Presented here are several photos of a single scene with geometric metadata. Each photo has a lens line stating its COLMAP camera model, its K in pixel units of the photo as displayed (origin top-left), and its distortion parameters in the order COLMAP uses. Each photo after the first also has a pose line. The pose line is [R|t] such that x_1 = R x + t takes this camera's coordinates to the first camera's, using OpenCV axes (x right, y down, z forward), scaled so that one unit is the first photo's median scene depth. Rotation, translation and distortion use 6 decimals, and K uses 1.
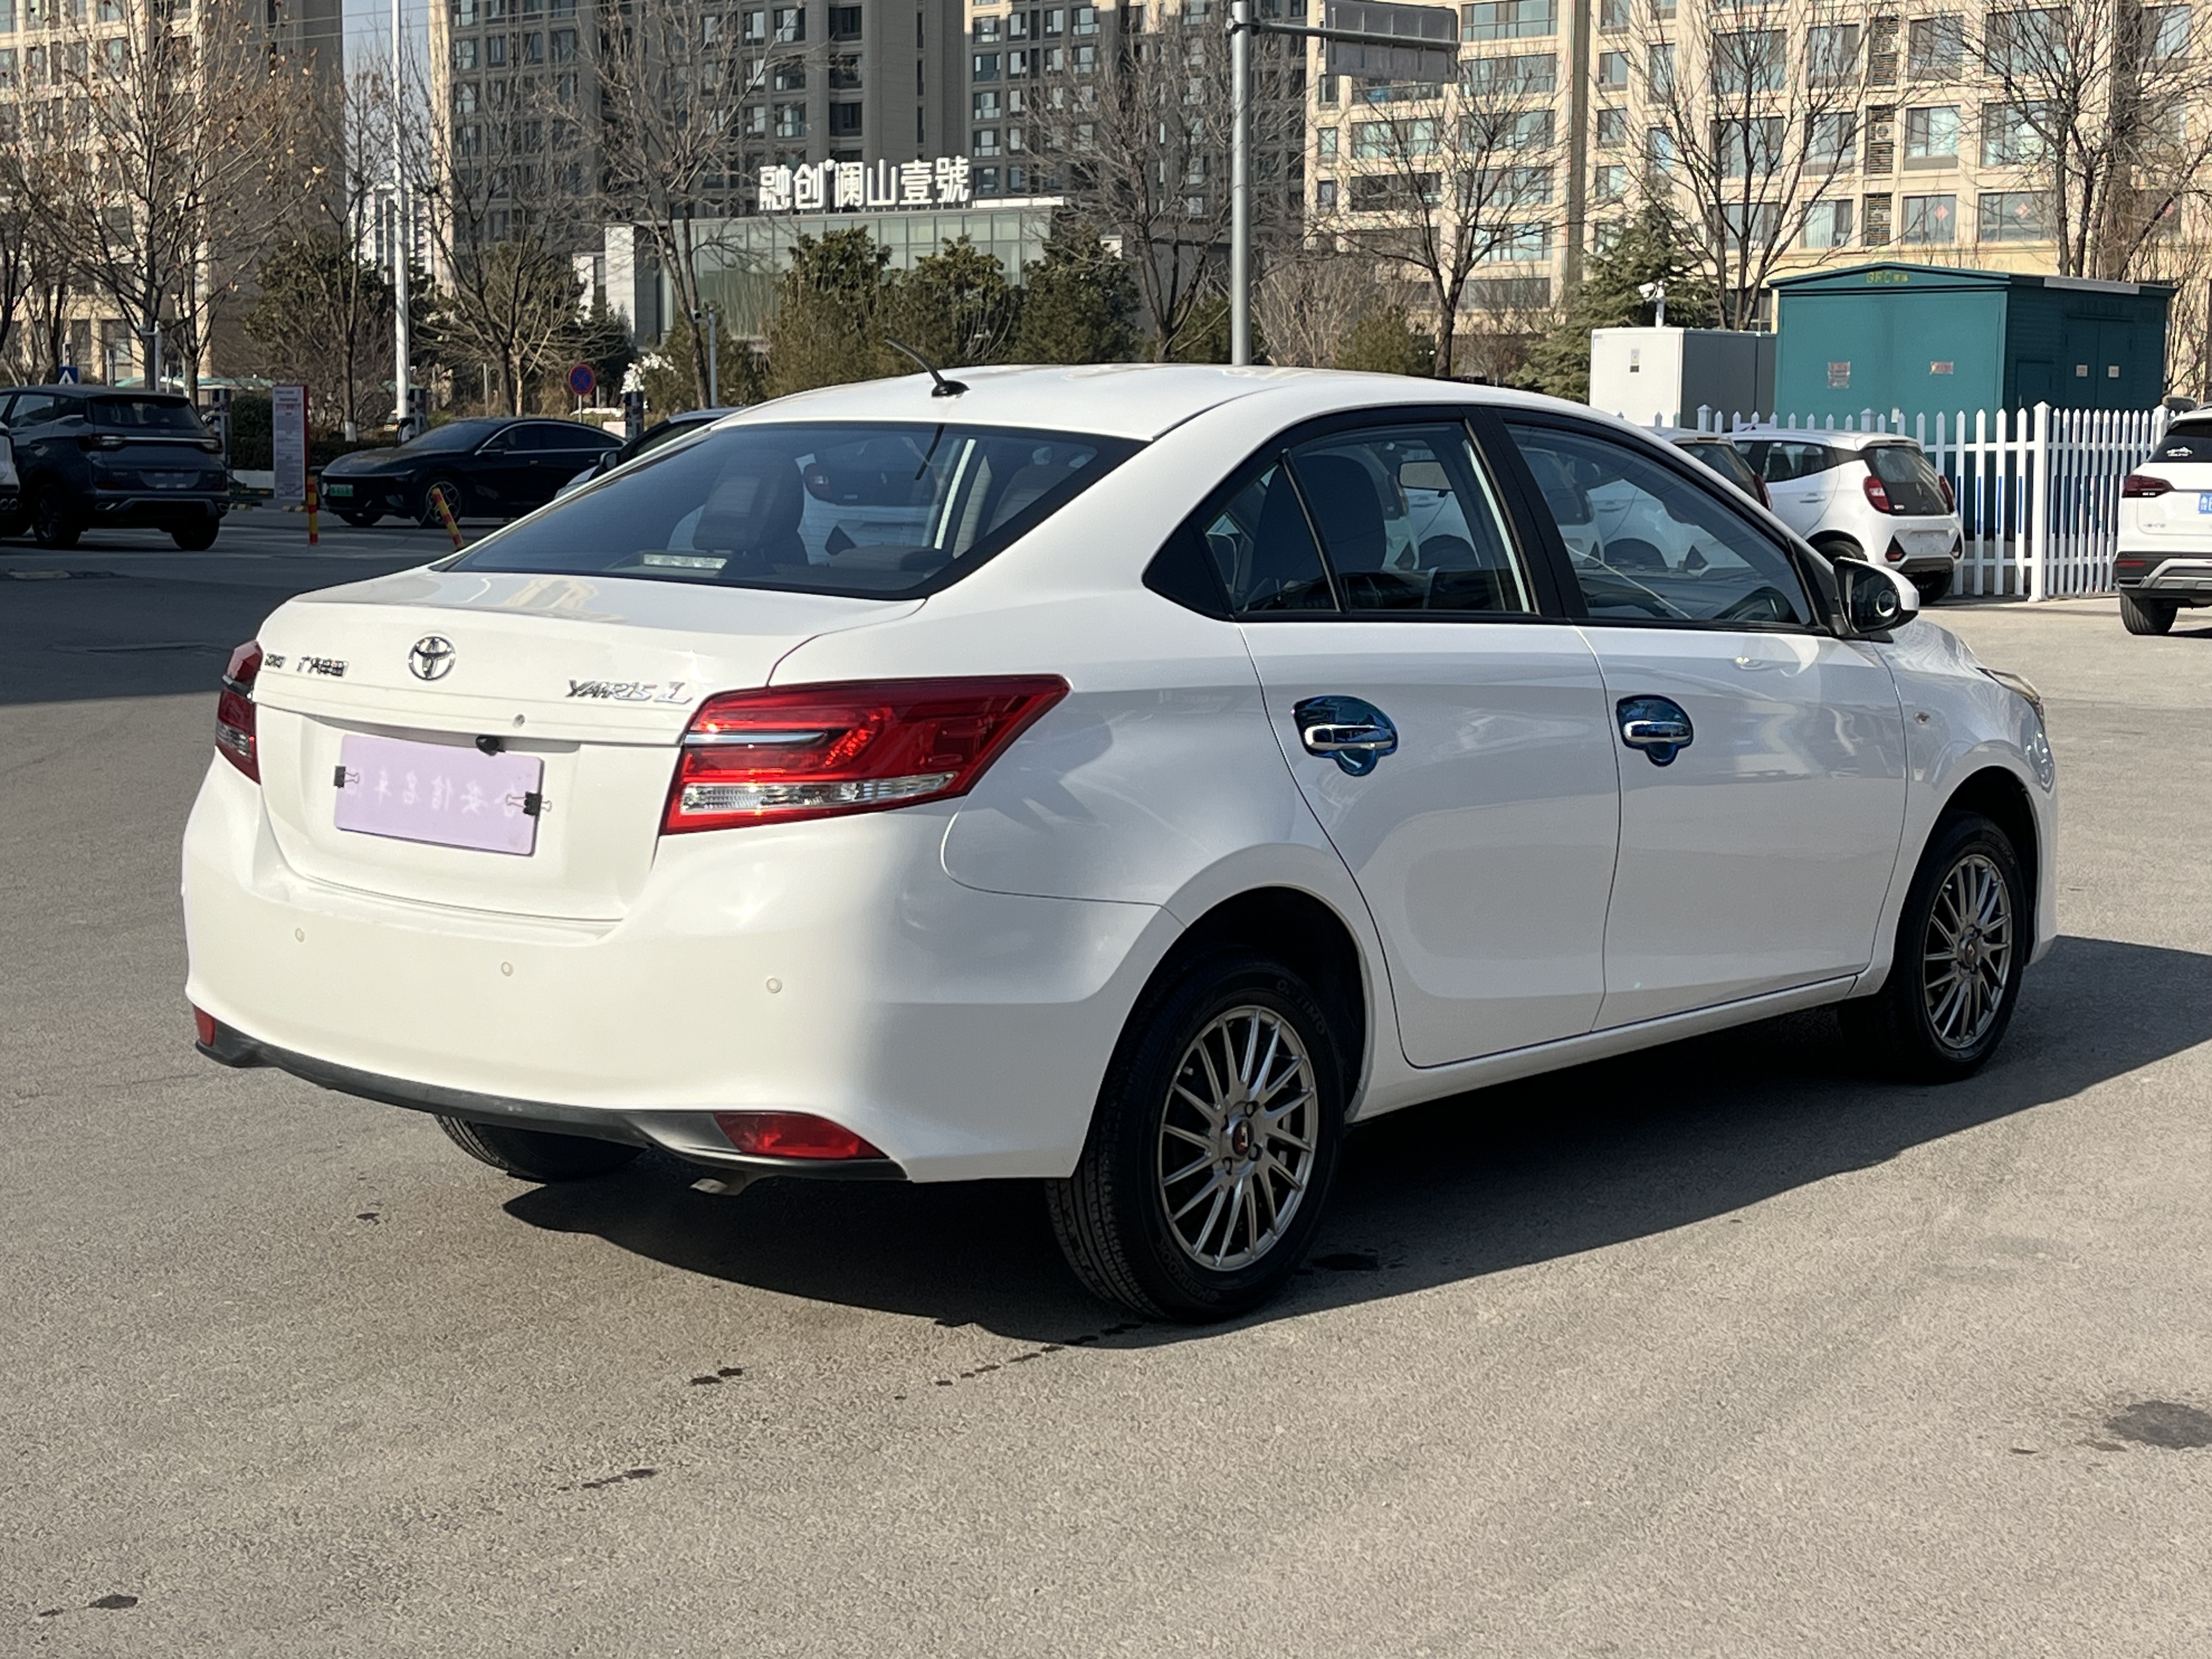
lens RADIAL K [[3431.7, 0, 1150.1], [0, 3431.7, 836.0], [0, 0, 1]] dist [0.069934, 0.000000]
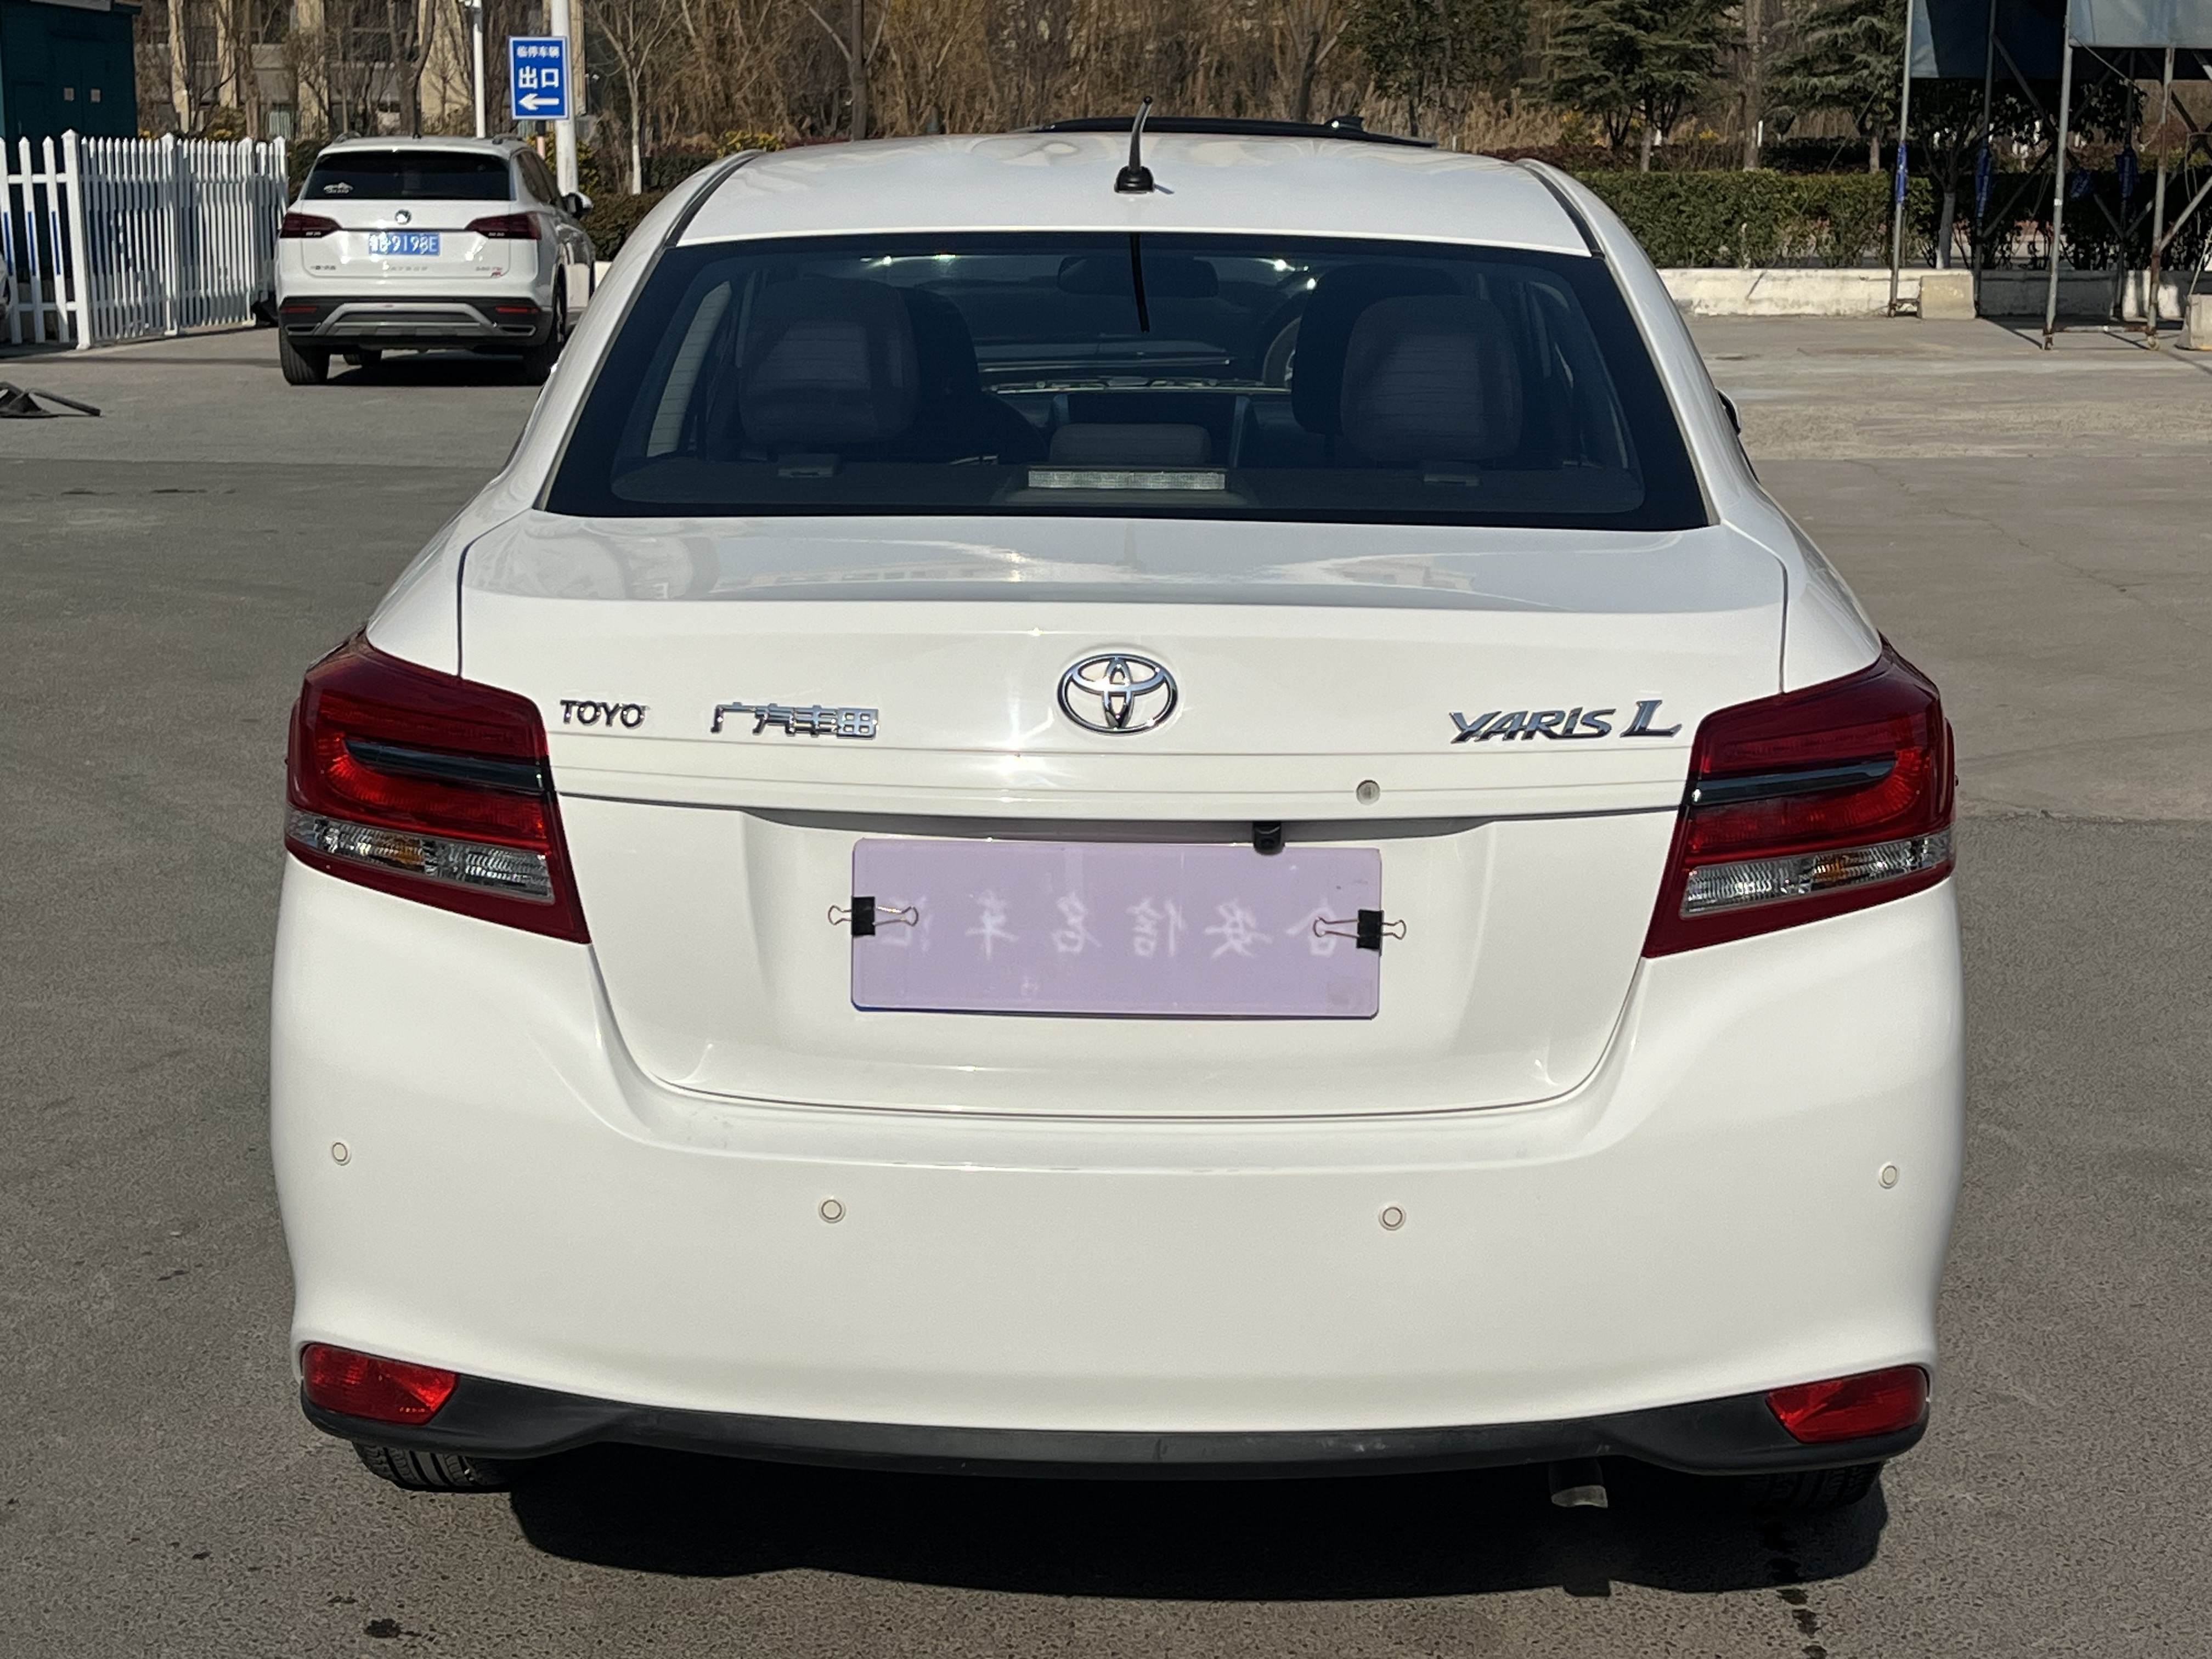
lens RADIAL K [[3431.7, 0, 1118.2], [0, 3431.7, 808.5], [0, 0, 1]] dist [0.069934, 0.000000]
pose [[0.789513, -0.119629, 0.601962, -0.064265], [0.076020, 0.992328, 0.097501, -0.010262], [-0.609007, -0.031217, 0.792550, 0.064961]]
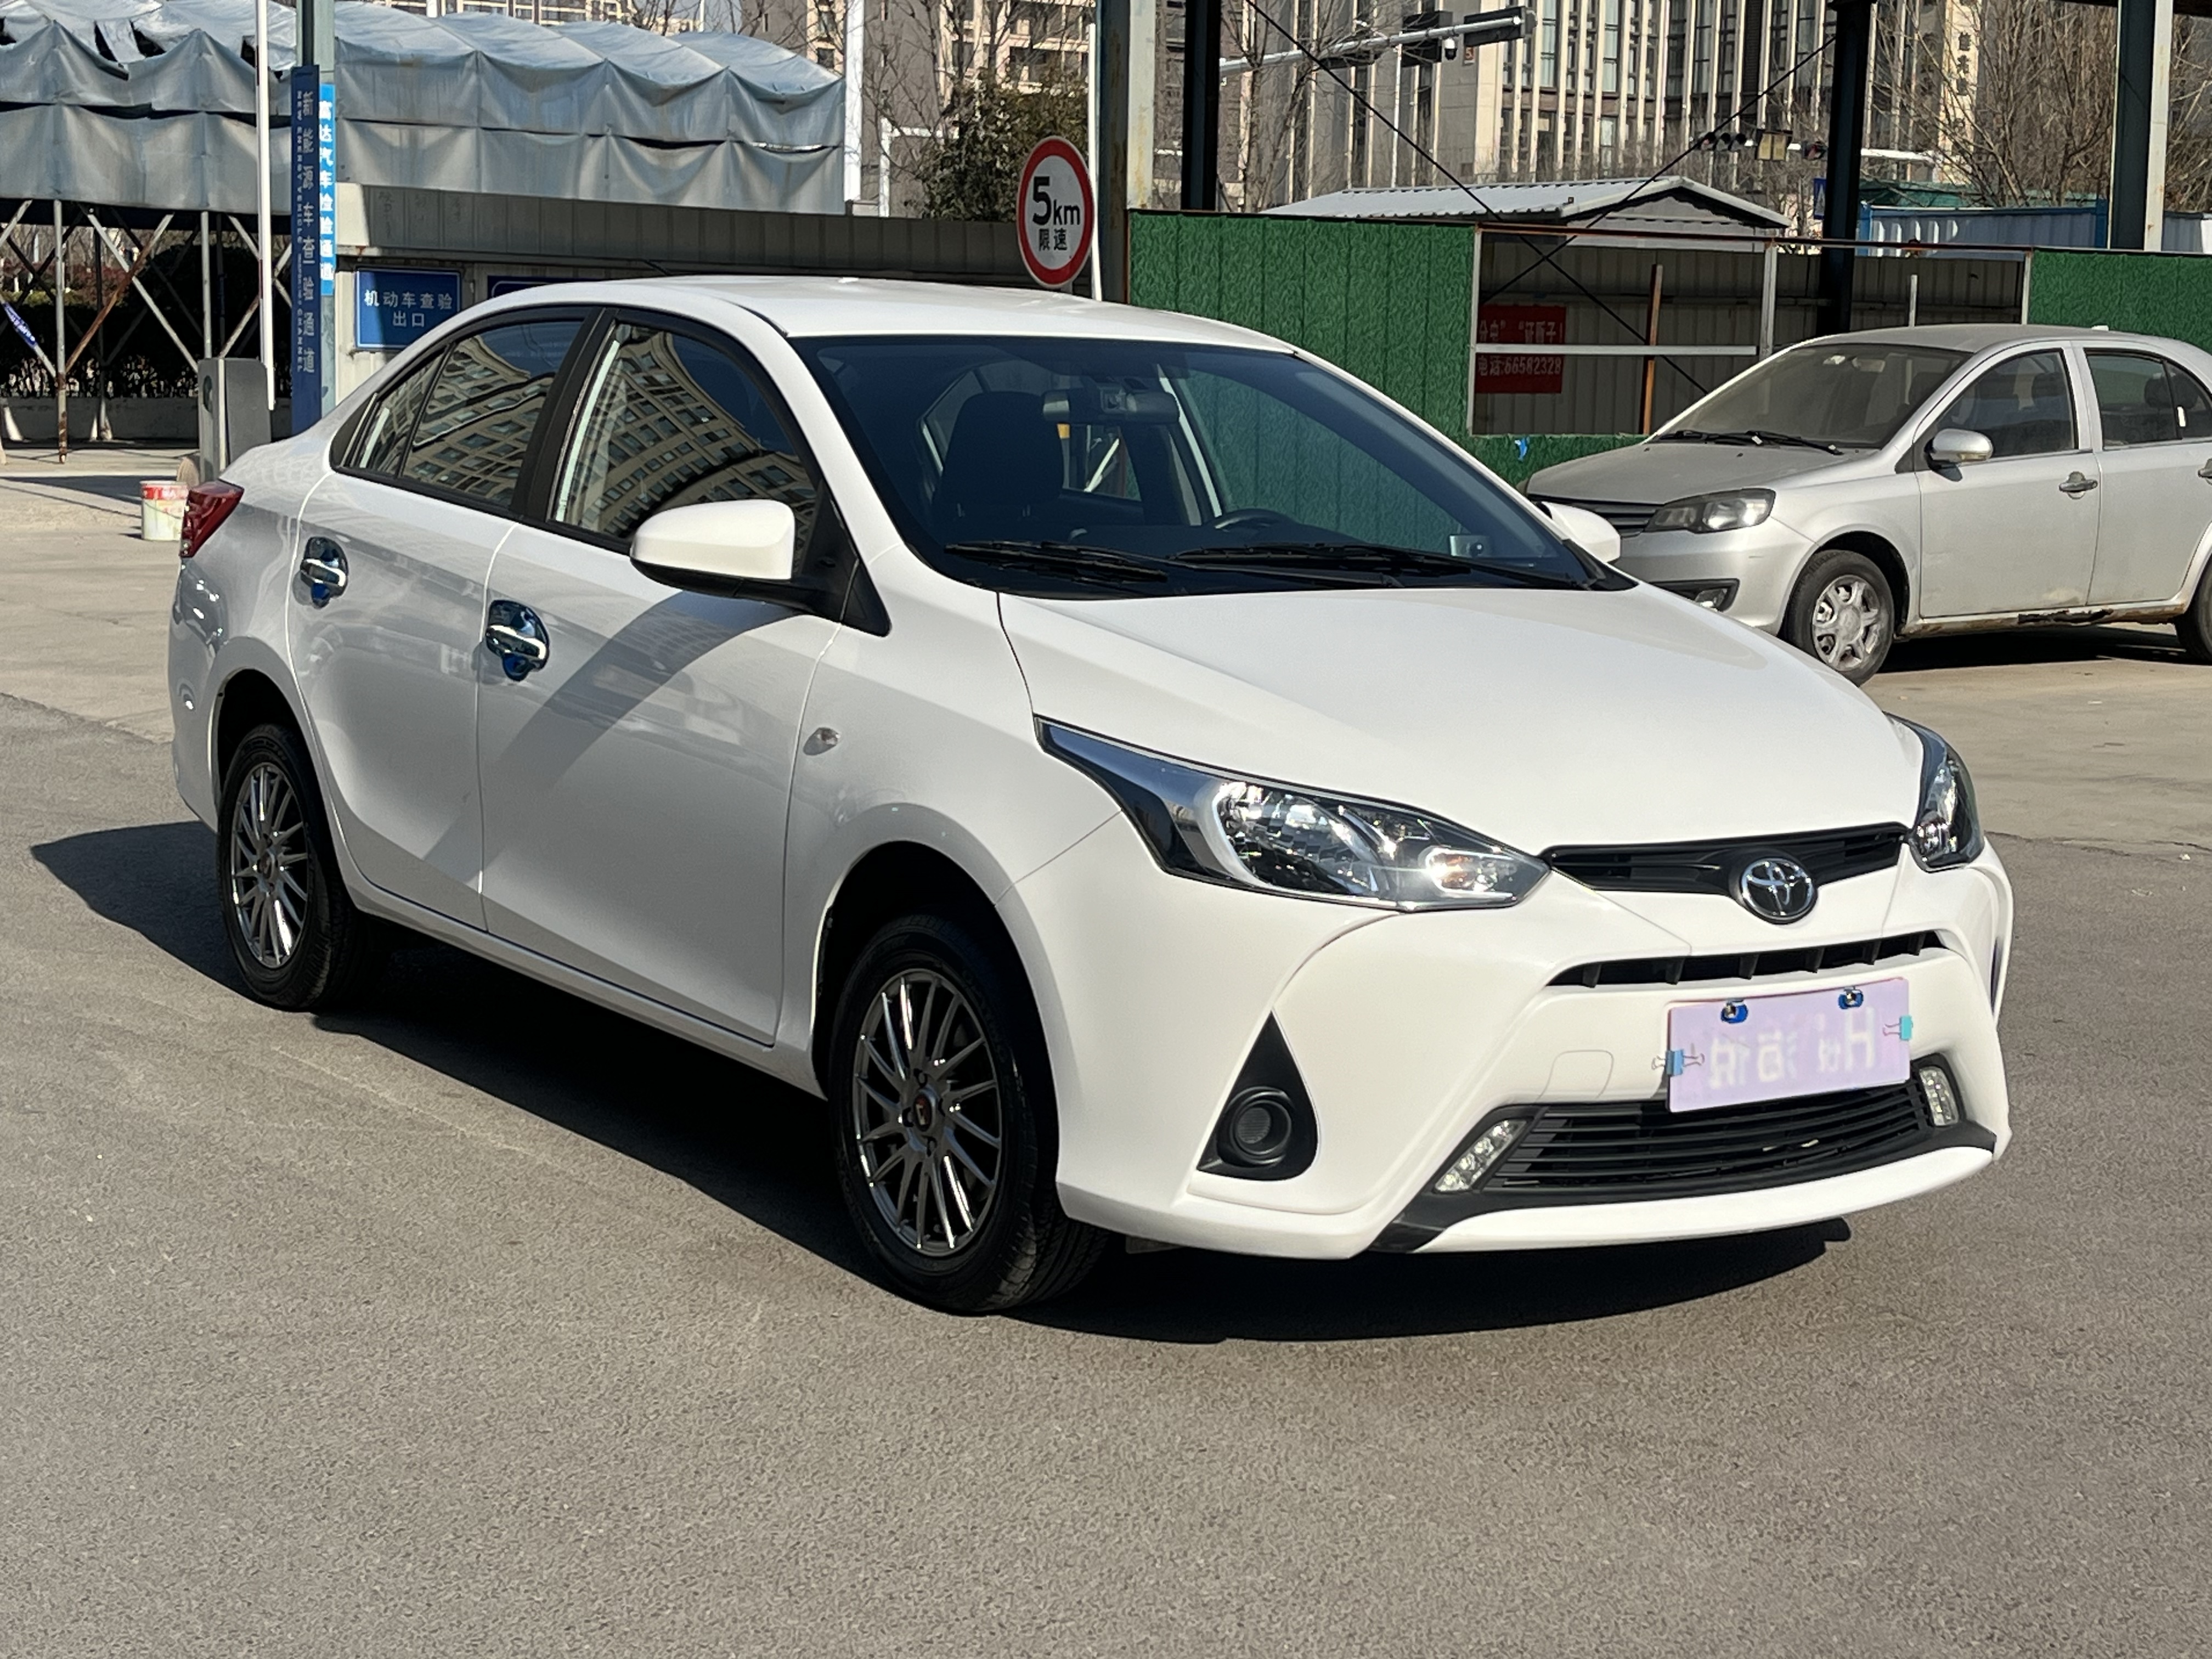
lens RADIAL K [[3564.4, 0, 1114.4], [0, 3564.4, 827.1], [0, 0, 1]] dist [0.056983, 0.000000]
pose [[0.241413, -0.138200, 0.960532, -0.160144], [0.096632, 0.988311, 0.117910, -0.007345], [-0.965599, 0.064353, 0.251946, 0.046137]]
